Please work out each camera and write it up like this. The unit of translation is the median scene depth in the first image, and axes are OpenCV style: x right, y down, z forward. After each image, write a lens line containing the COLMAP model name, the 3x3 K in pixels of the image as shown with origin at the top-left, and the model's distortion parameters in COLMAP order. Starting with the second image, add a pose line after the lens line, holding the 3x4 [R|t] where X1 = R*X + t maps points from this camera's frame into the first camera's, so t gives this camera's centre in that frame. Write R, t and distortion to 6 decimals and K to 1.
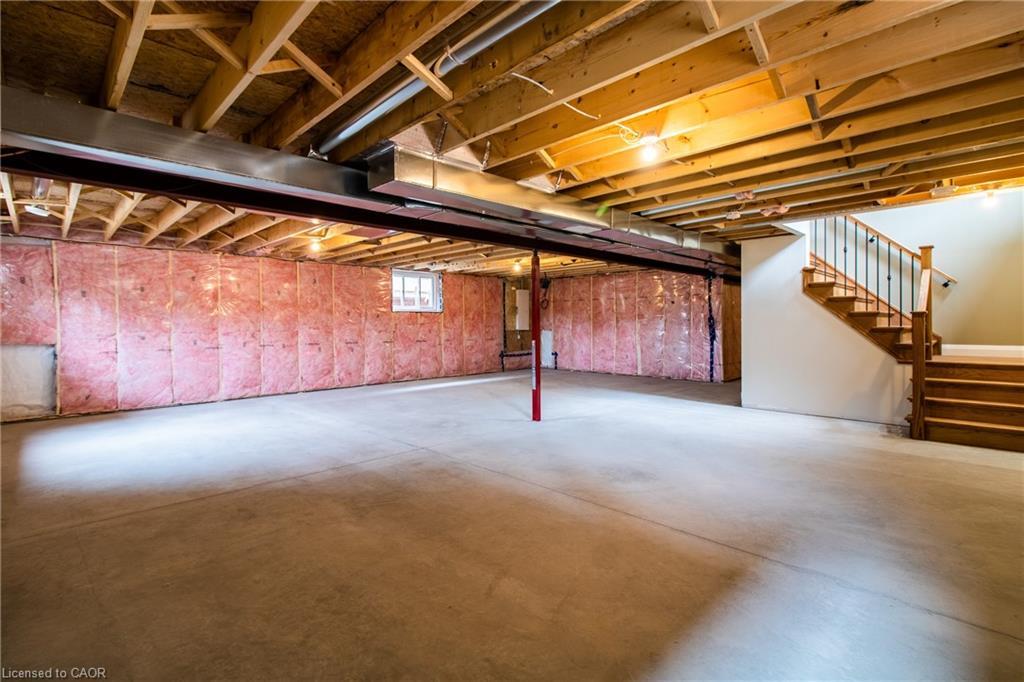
lens RADIAL K [[475.7, 0, 510.9], [0, 475.7, 323.7], [0, 0, 1]] dist [0.001686, 0.001150]
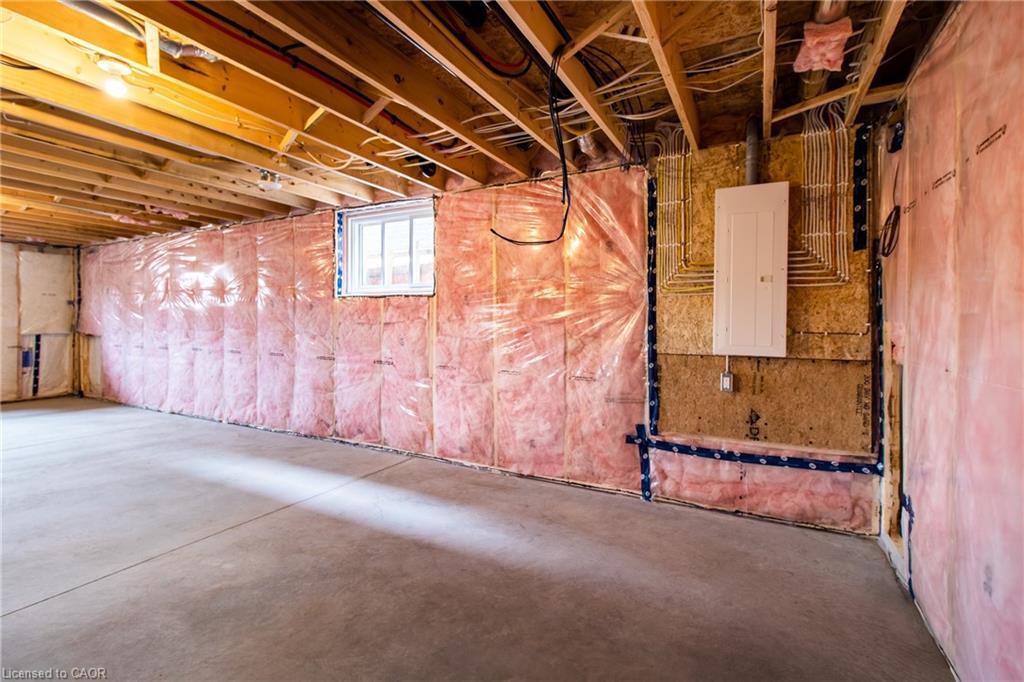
lens RADIAL K [[475.7, 0, 510.9], [0, 475.7, 323.7], [0, 0, 1]] dist [0.001686, 0.001150]
pose [[0.289302, 0.013221, -0.957147, 0.307111], [-0.009356, 0.999896, 0.010984, -0.005993], [0.957192, 0.005777, 0.289395, 1.146818]]
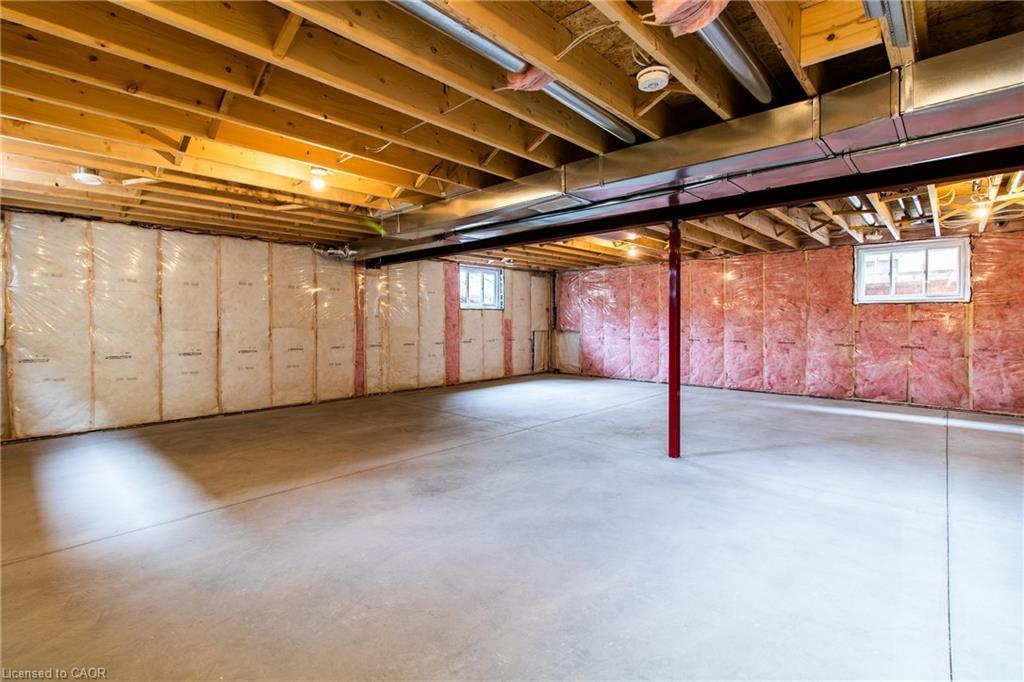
lens RADIAL K [[475.7, 0, 510.9], [0, 475.7, 323.7], [0, 0, 1]] dist [0.001686, 0.001150]
pose [[0.036531, 0.012479, -0.999255, 0.520128], [-0.000183, 0.999922, 0.012481, -0.004942], [0.999333, -0.000273, 0.036530, 0.492393]]
